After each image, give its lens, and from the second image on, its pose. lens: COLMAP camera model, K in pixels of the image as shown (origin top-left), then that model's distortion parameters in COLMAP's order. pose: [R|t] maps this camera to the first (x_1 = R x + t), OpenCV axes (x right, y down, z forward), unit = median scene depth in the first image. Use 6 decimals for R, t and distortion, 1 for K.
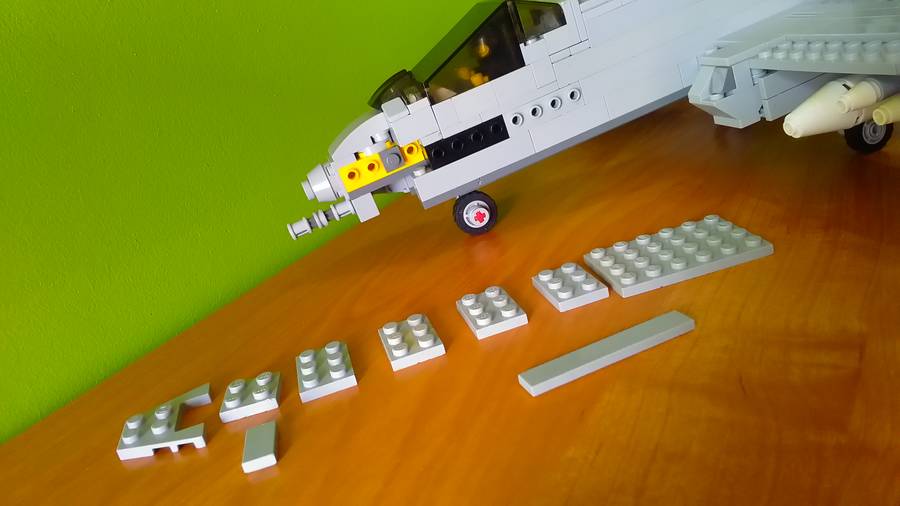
lens RADIAL K [[731.0, 0, 450.0], [0, 731.0, 253.0], [0, 0, 1]] dist [0.112322, -0.246739]
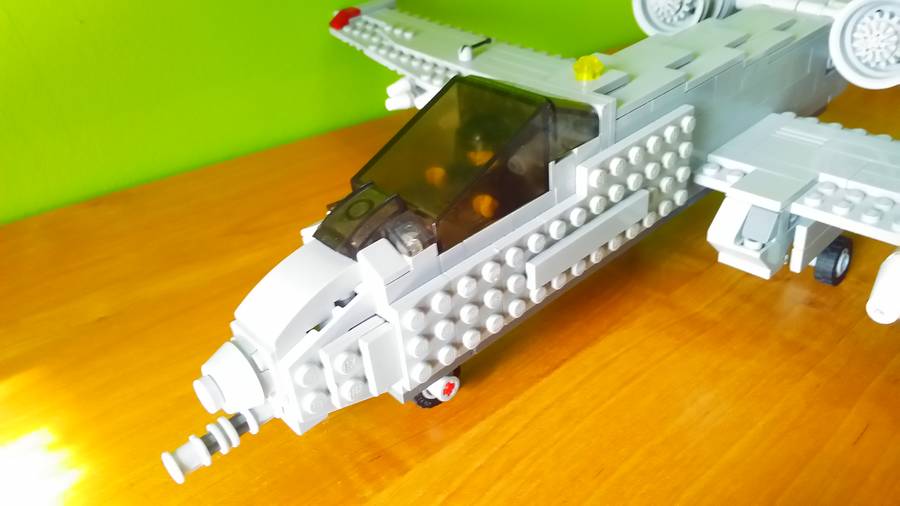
lens RADIAL K [[731.0, 0, 450.0], [0, 731.0, 253.0], [0, 0, 1]] dist [0.112322, -0.246739]
pose [[0.856753, -0.023033, 0.515213, -0.323657], [-0.017386, 0.997144, 0.073490, -0.237546], [-0.515434, -0.071921, 0.853906, 0.442214]]
